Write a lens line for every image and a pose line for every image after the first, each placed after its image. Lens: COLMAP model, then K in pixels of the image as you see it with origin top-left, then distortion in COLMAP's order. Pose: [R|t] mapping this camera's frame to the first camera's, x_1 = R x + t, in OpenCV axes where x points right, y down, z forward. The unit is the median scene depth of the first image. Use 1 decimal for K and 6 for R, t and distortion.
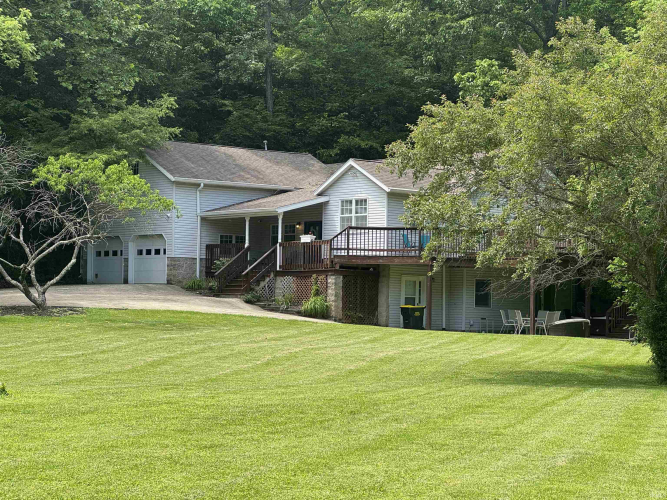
lens RADIAL K [[1557.5, 0, 333.5], [0, 1557.5, 250.0], [0, 0, 1]] dist [0.012713, 0.250299]
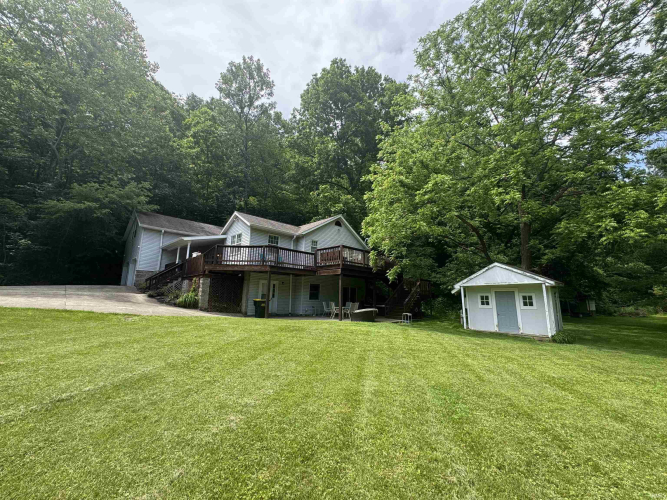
lens RADIAL K [[266.5, 0, 333.5], [0, 266.5, 250.0], [0, 0, 1]] dist [-0.001295, 0.000100]
pose [[0.998710, 0.012976, 0.049092, 0.105732], [-0.005803, 0.989632, -0.143512, 0.024755], [-0.050445, 0.143042, 0.988430, 0.723576]]
